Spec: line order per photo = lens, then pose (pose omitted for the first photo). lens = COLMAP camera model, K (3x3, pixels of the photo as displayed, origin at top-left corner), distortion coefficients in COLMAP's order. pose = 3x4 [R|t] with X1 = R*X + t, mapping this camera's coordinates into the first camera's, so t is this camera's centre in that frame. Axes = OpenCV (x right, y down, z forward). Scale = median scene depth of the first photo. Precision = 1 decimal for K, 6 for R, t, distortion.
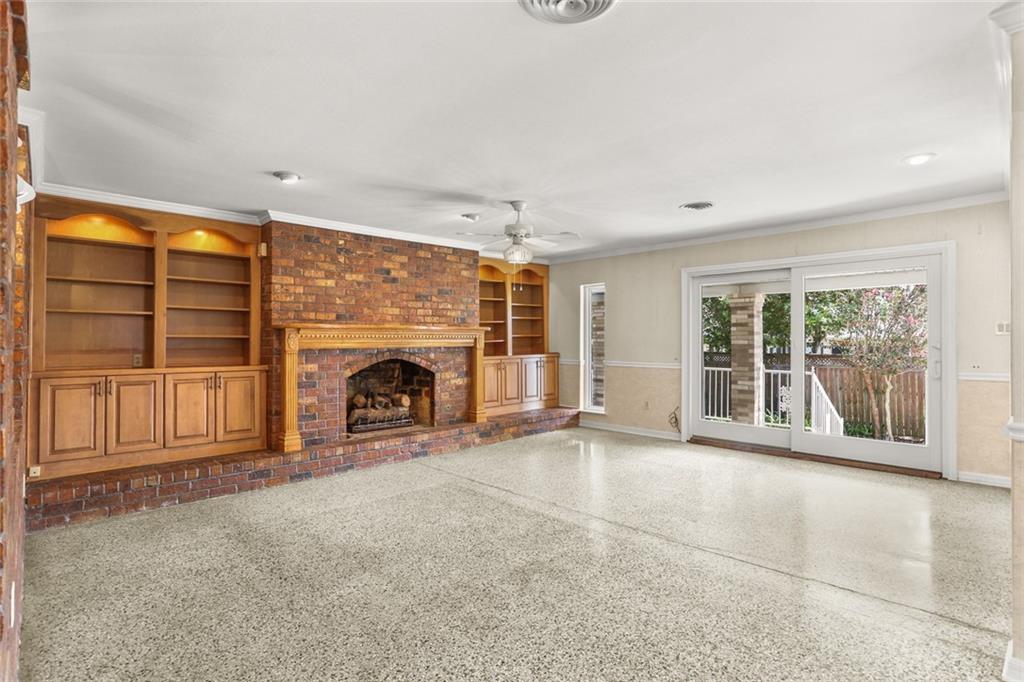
lens RADIAL K [[514.8, 0, 499.2], [0, 514.8, 329.7], [0, 0, 1]] dist [-0.059166, 0.034538]
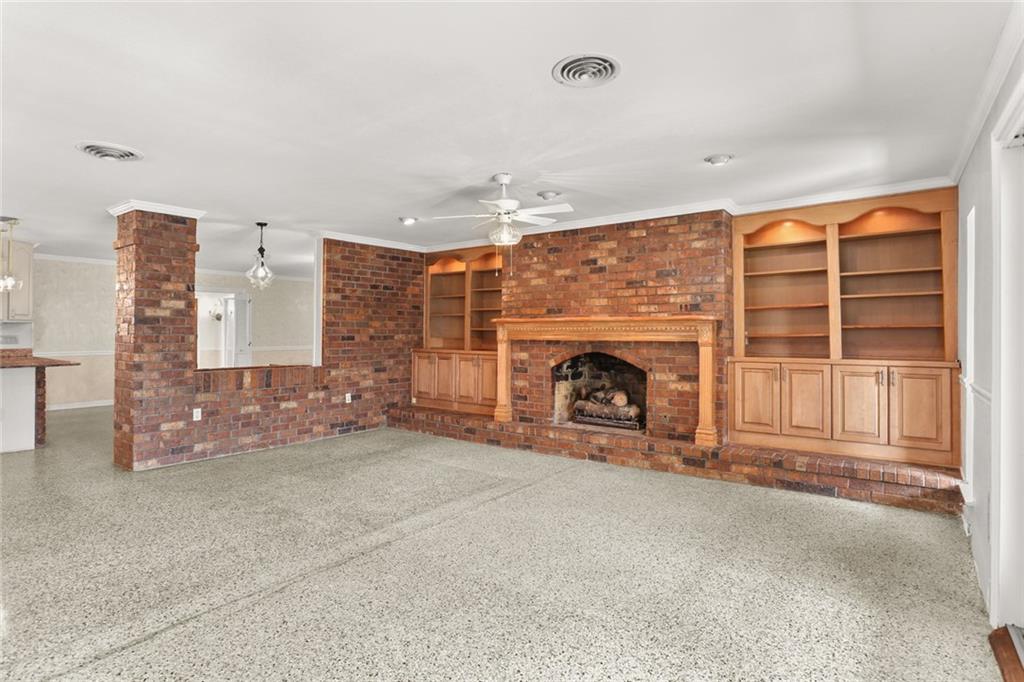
lens RADIAL K [[514.8, 0, 499.2], [0, 514.8, 329.7], [0, 0, 1]] dist [-0.059166, 0.034538]
pose [[0.165548, 0.002140, -0.986199, 0.702507], [0.018642, 0.999812, 0.005299, 0.006135], [0.986026, -0.019262, 0.165477, 0.663618]]
